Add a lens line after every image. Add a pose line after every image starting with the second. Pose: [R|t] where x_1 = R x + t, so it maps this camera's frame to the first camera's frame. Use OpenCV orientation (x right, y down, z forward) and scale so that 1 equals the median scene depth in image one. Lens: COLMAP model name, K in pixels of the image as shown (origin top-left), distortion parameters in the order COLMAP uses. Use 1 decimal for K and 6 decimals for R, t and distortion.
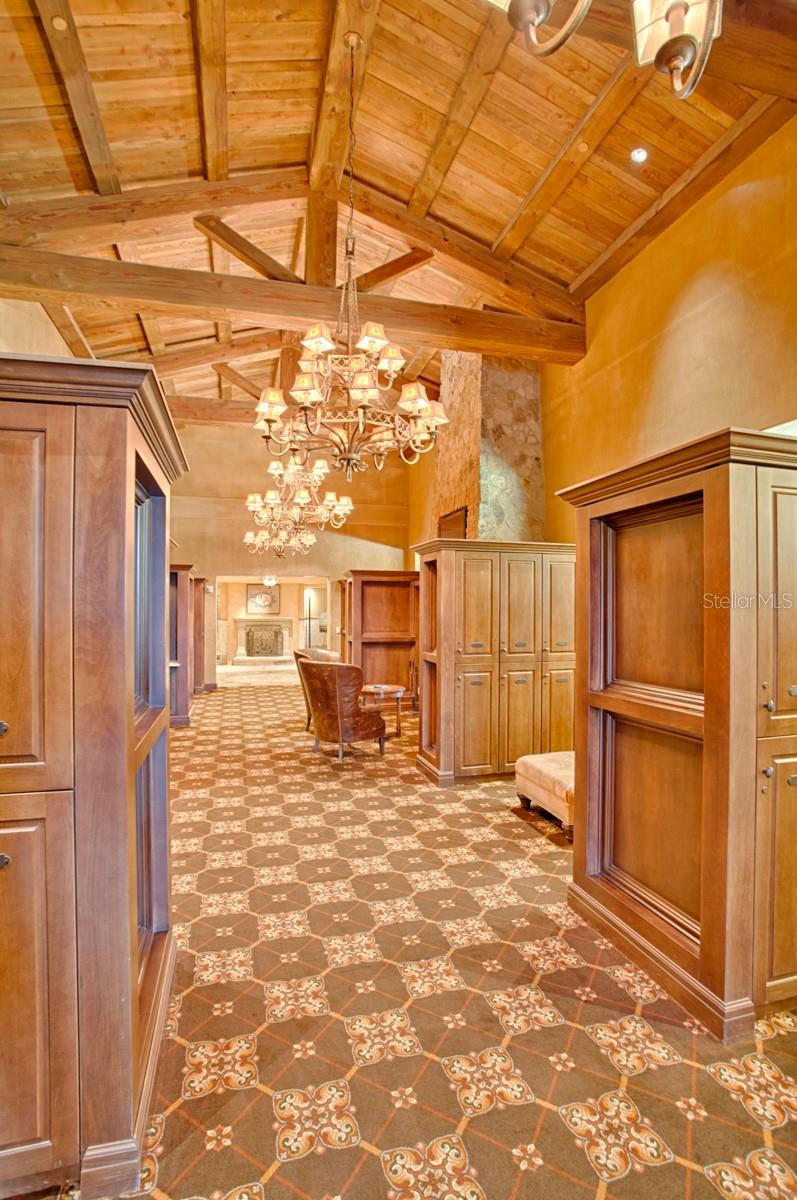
lens RADIAL K [[591.9, 0, 396.8], [0, 591.9, 609.8], [0, 0, 1]] dist [-0.000258, -0.000318]
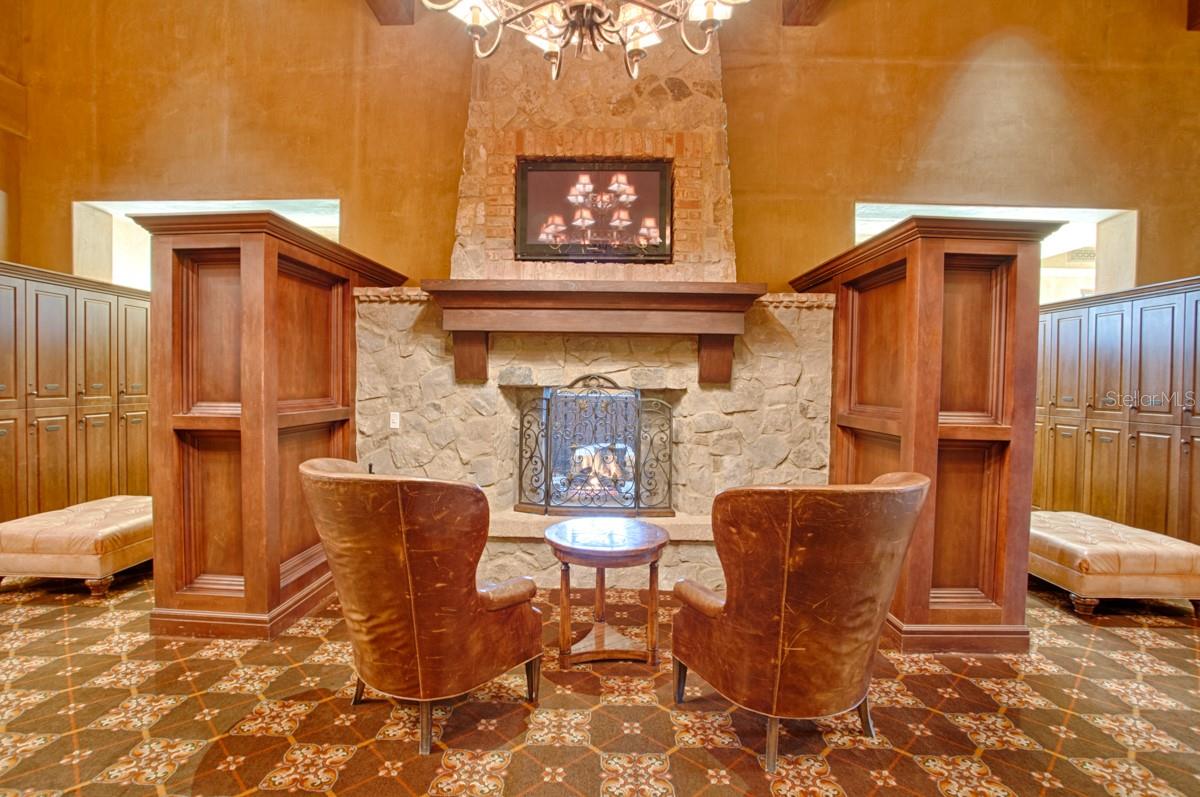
lens RADIAL K [[584.8, 0, 602.1], [0, 584.8, 392.0], [0, 0, 1]] dist [-0.003073, 0.000896]
pose [[0.256433, -0.022329, 0.966304, -0.566191], [-0.017041, 0.999473, 0.027618, 0.033665], [-0.966412, -0.023549, 0.255918, 1.222336]]
